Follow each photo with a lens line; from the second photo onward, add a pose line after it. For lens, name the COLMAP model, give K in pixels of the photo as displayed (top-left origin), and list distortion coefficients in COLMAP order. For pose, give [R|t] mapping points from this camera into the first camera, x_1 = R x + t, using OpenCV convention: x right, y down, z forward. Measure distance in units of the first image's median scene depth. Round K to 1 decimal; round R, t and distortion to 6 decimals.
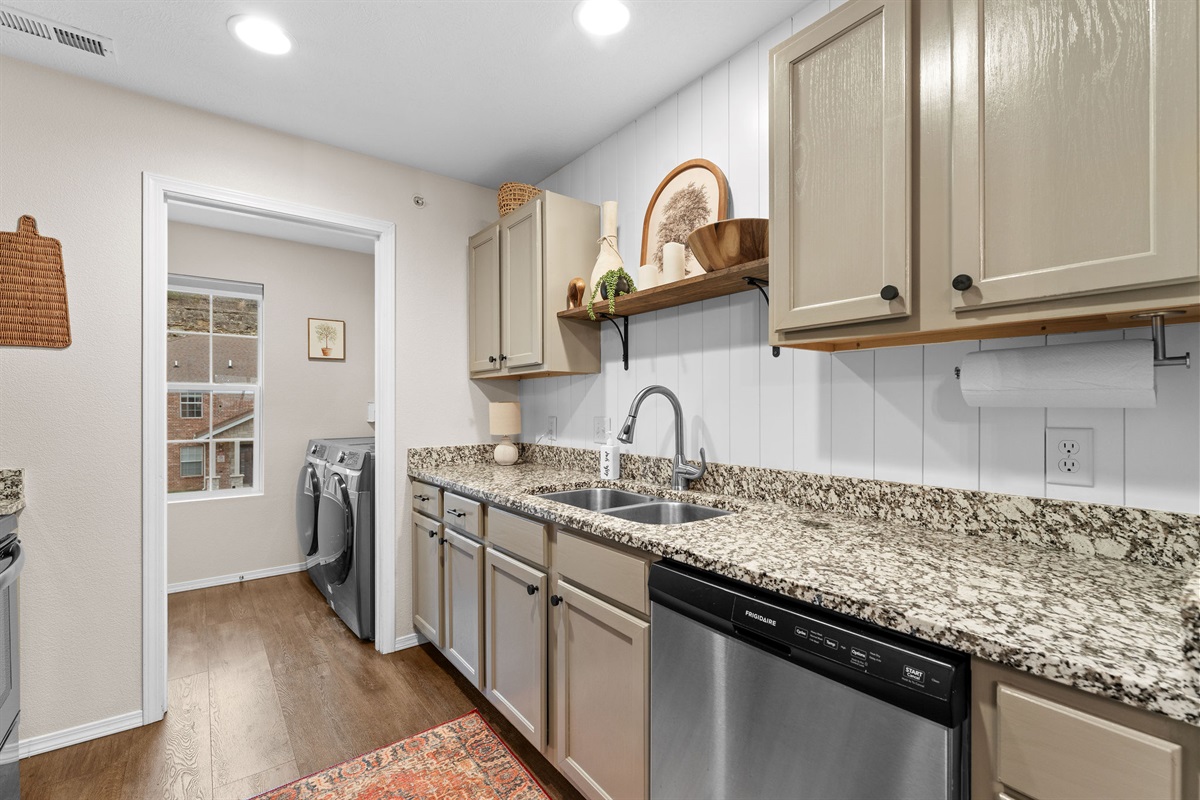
lens RADIAL K [[524.3, 0, 598.1], [0, 524.3, 405.8], [0, 0, 1]] dist [-0.000785, 0.001064]
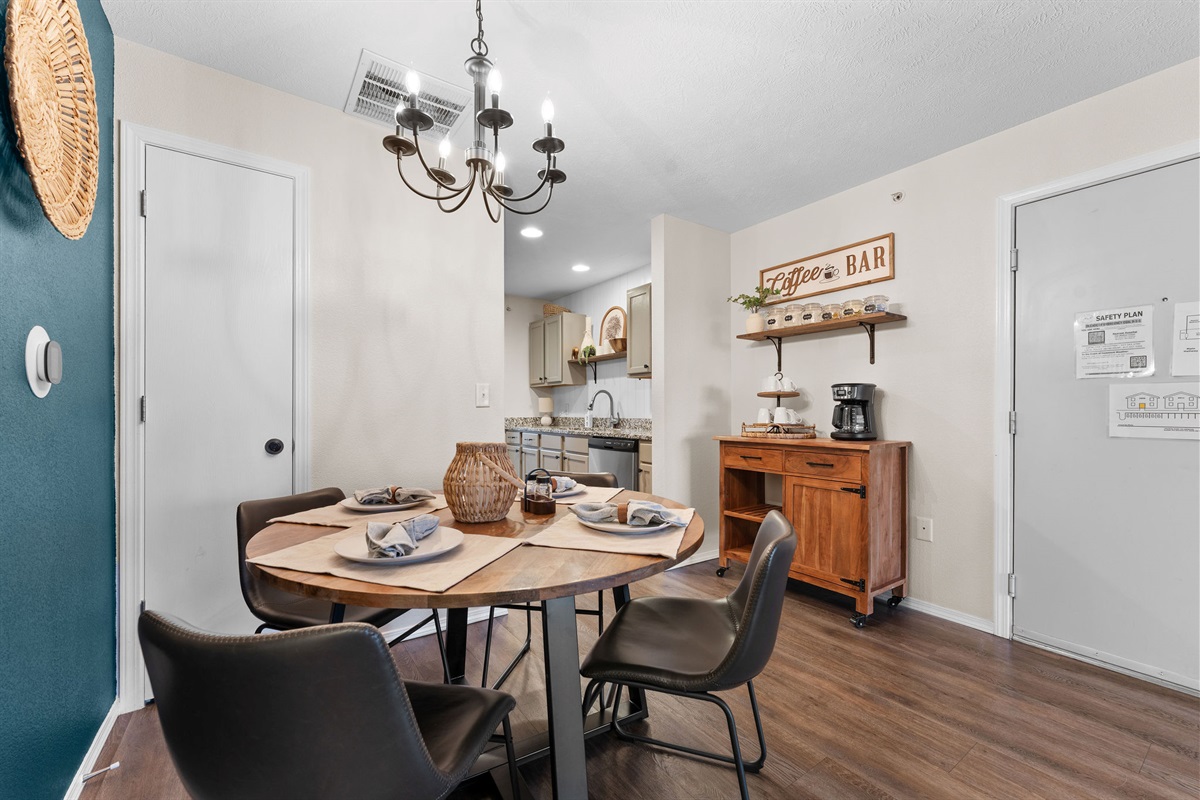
lens RADIAL K [[479.6, 0, 598.2], [0, 479.6, 409.6], [0, 0, 1]] dist [0.000805, -0.000080]
pose [[0.998871, 0.001635, -0.047471, 0.172757], [-0.001679, 0.999998, -0.000869, 0.055552], [0.047470, 0.000948, 0.998872, -1.251137]]
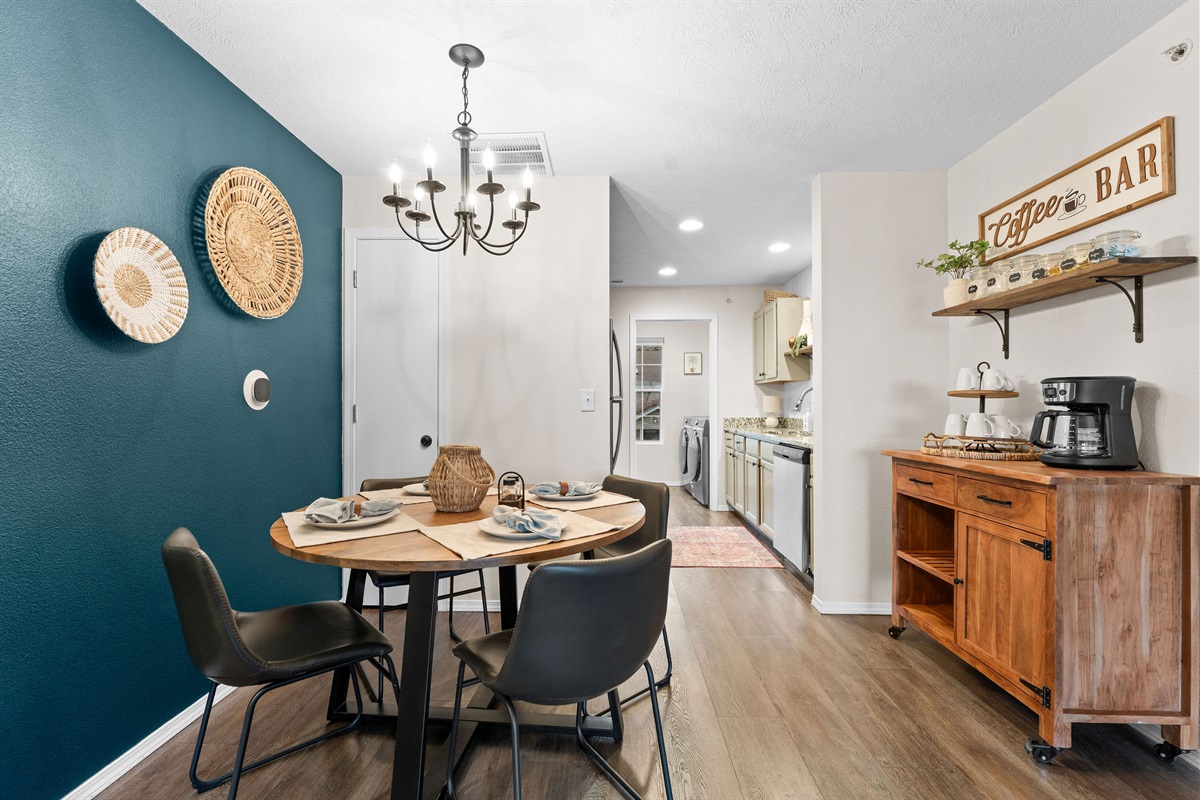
lens RADIAL K [[524.3, 0, 597.4], [0, 524.3, 399.9], [0, 0, 1]] dist [-0.000785, 0.001064]
pose [[0.776334, -0.004417, -0.630306, 0.676902], [-0.001040, 0.999965, -0.008288, 0.031628], [0.630320, 0.007089, 0.776303, -1.136807]]
